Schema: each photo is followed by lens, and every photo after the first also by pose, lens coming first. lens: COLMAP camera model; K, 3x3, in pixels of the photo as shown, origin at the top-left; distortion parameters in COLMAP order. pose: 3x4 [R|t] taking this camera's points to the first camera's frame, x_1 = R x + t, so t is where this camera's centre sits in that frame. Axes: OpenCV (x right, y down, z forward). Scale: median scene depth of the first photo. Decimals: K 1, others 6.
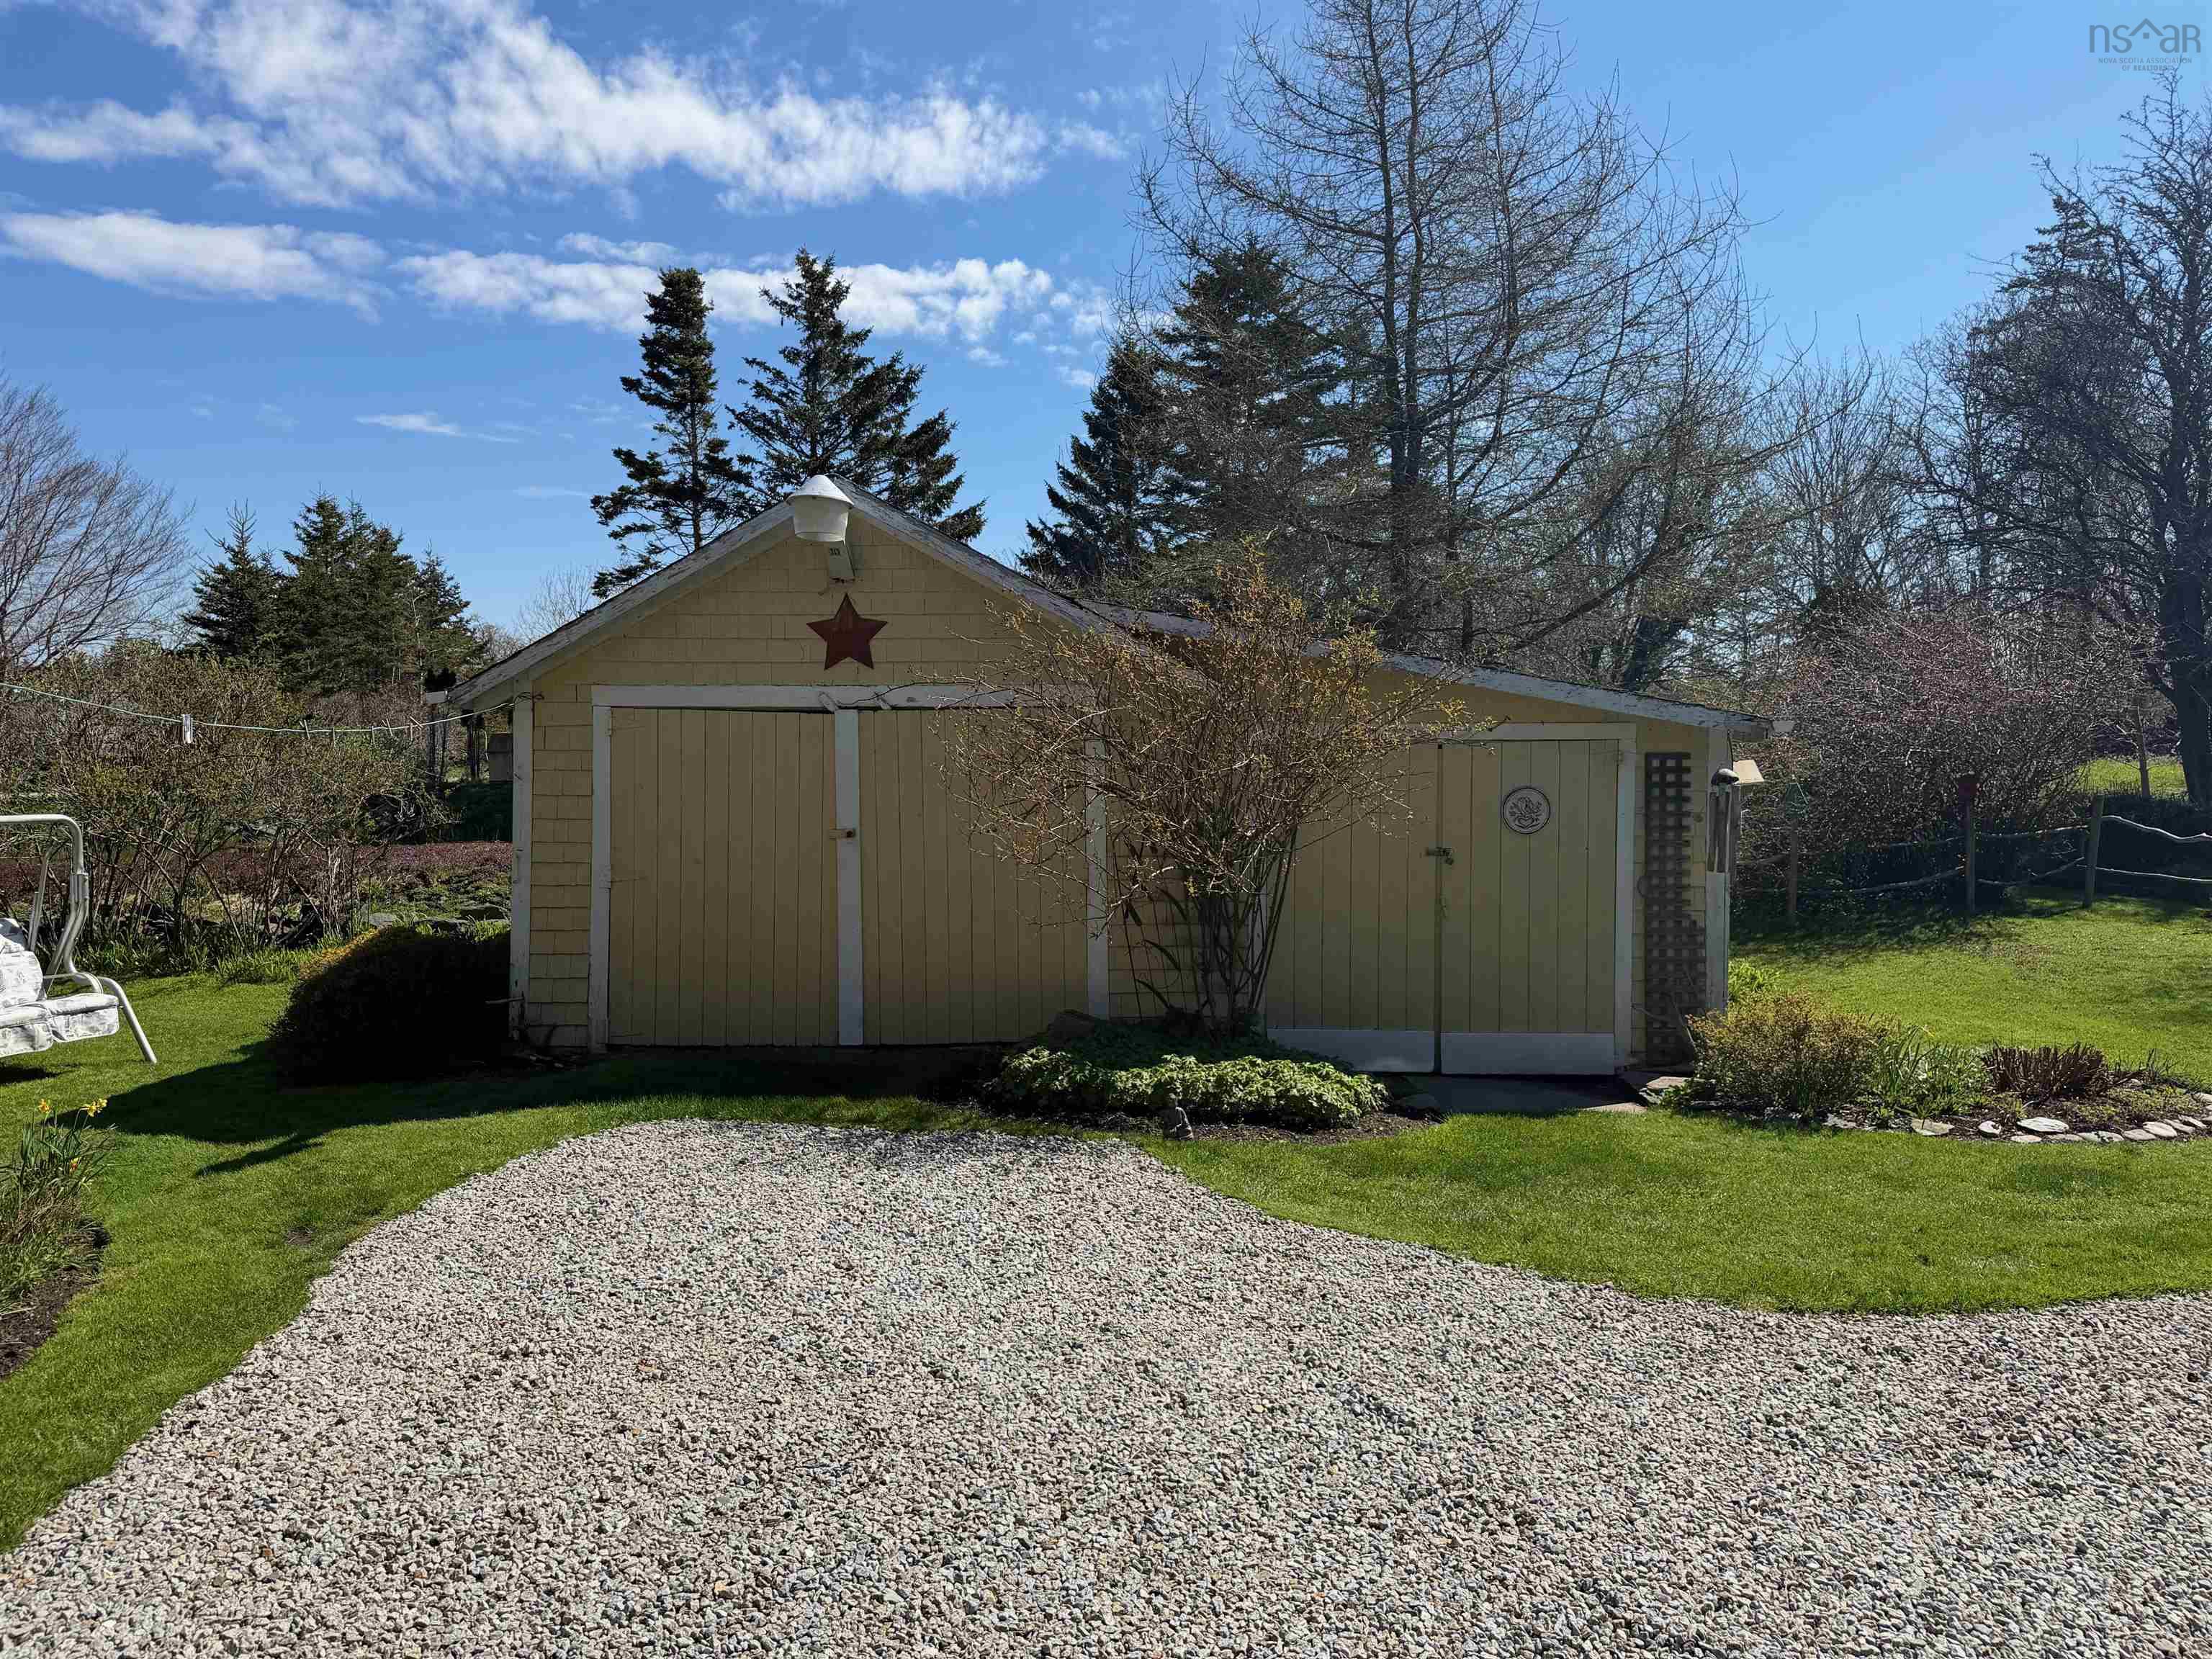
lens RADIAL K [[1522.6, 0, 1085.7], [0, 1522.6, 843.9], [0, 0, 1]] dist [0.083288, -0.010509]
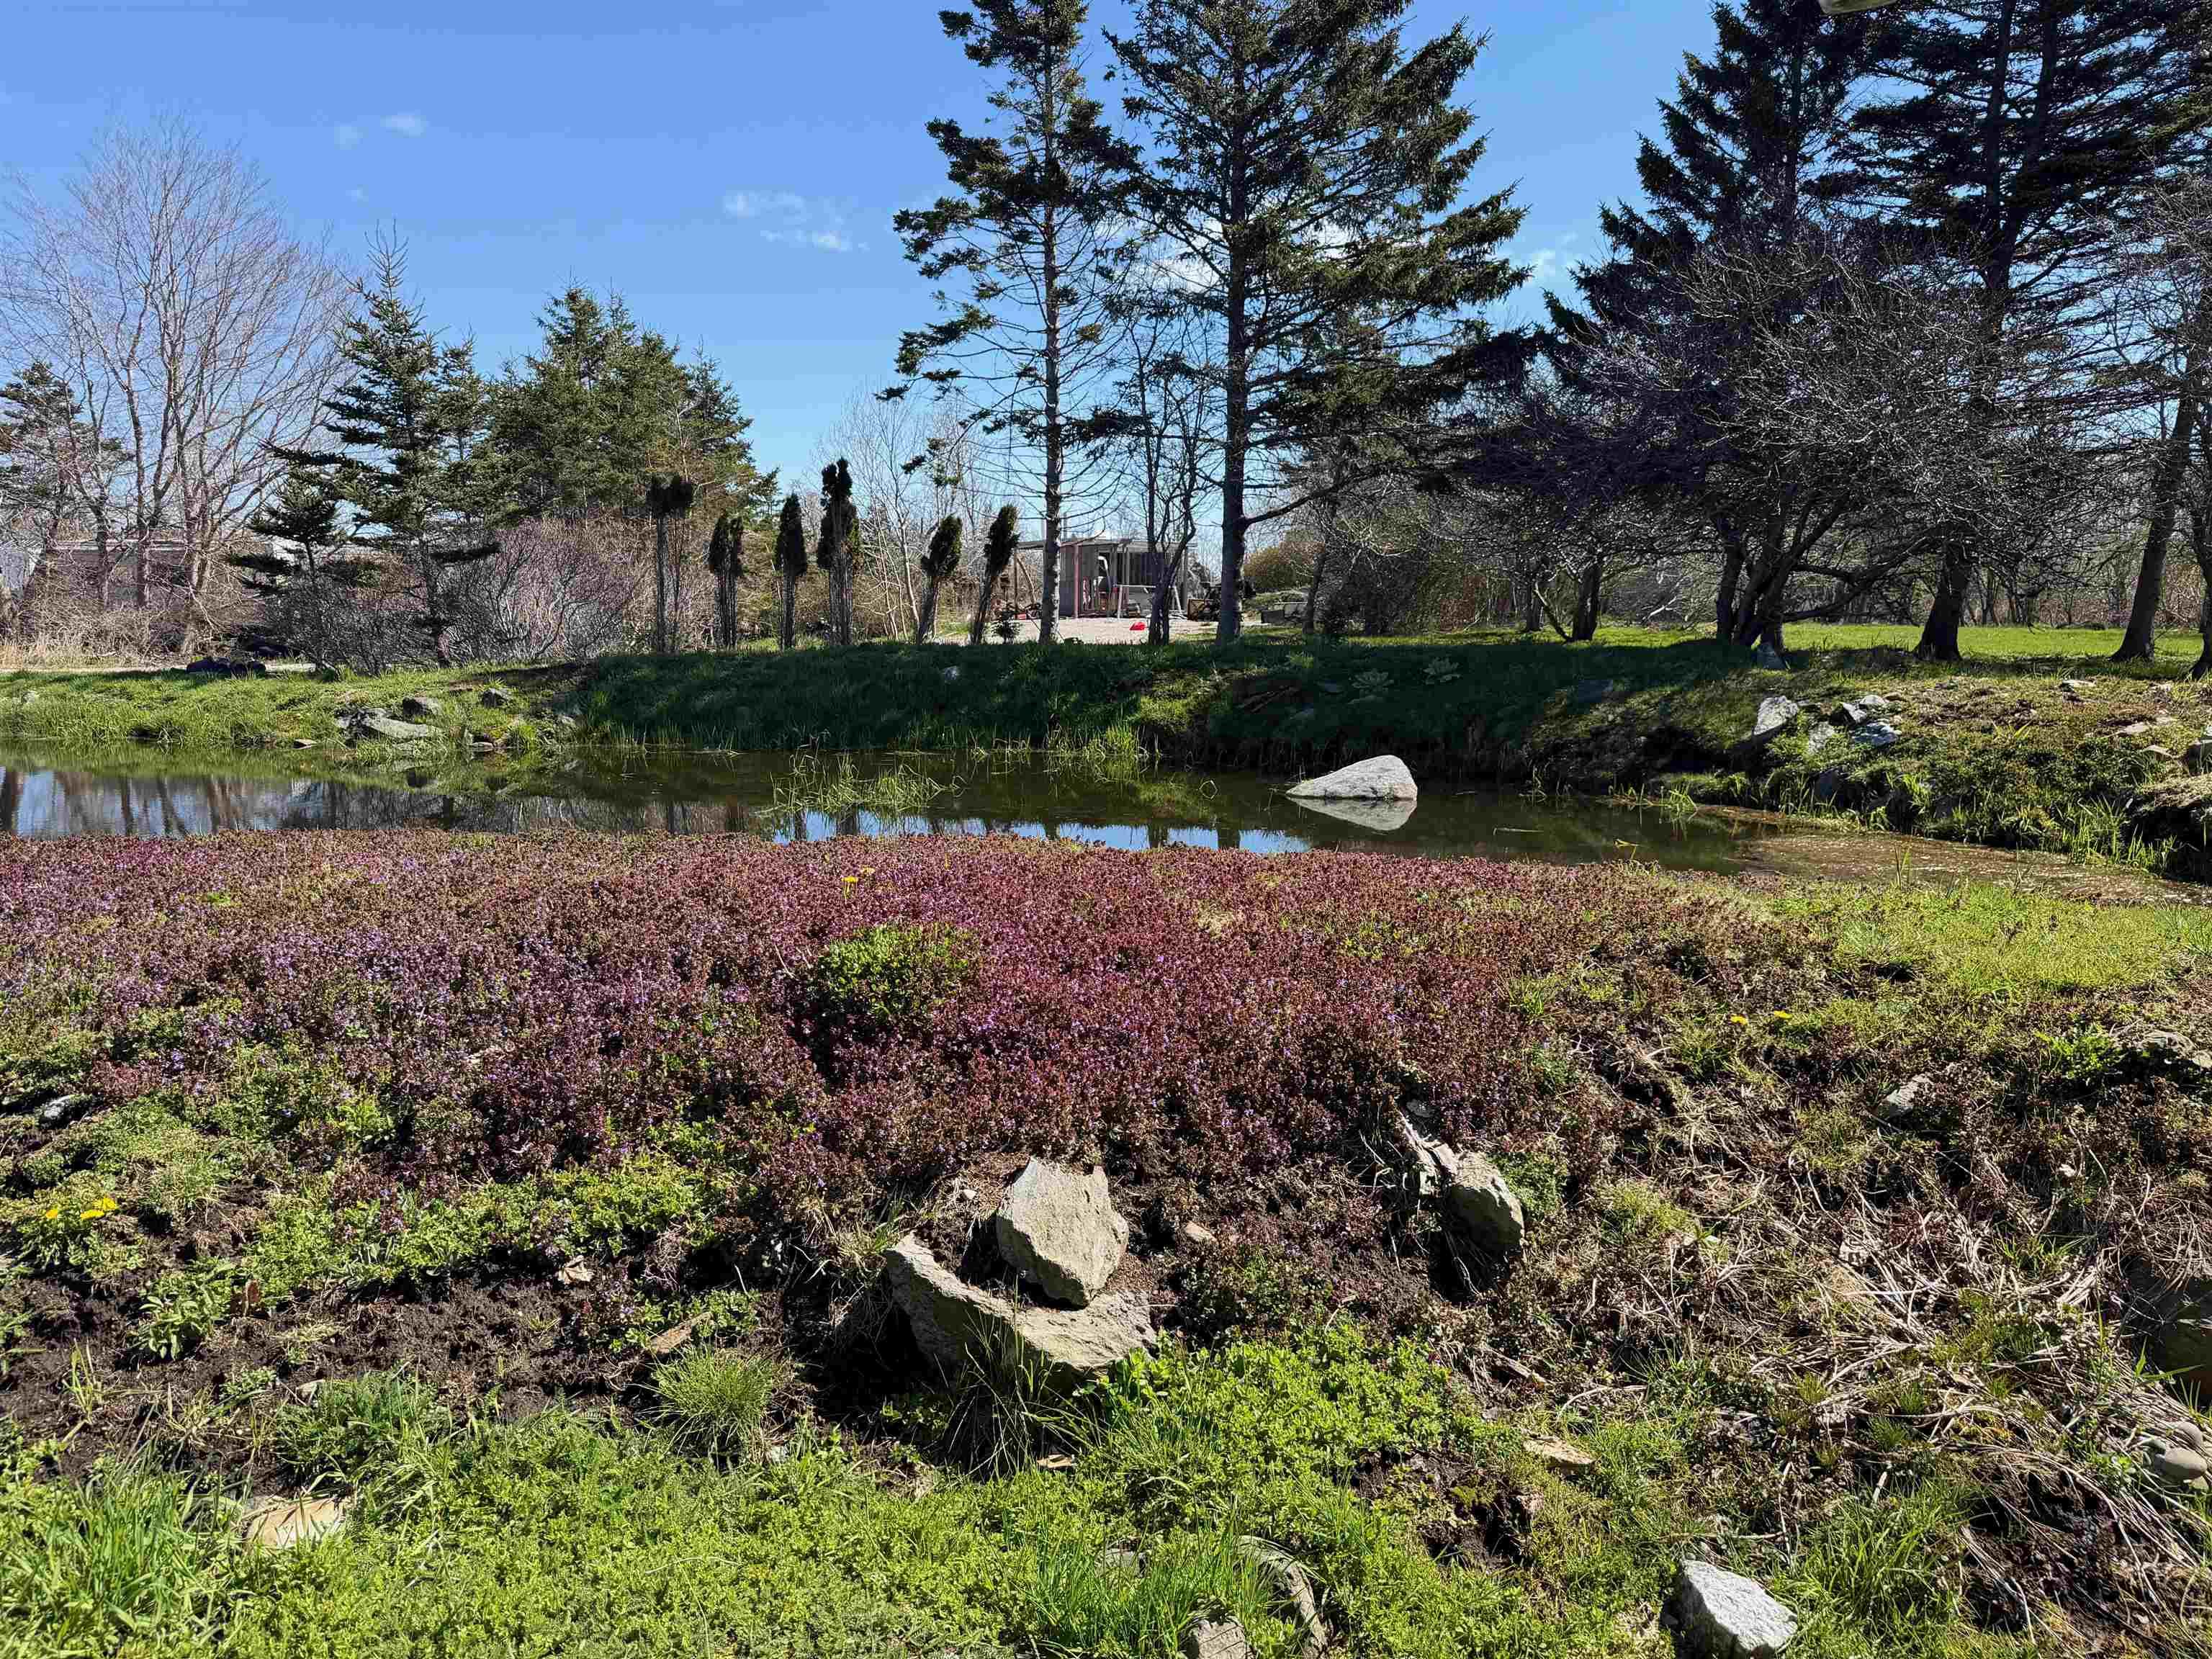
lens RADIAL K [[1522.6, 0, 1103.2], [0, 1522.6, 813.9], [0, 0, 1]] dist [0.083288, -0.010509]
pose [[0.982452, 0.021426, -0.185282, -0.109316], [-0.010215, 0.998070, 0.061251, -0.013716], [0.186237, -0.058283, 0.980775, 0.366562]]
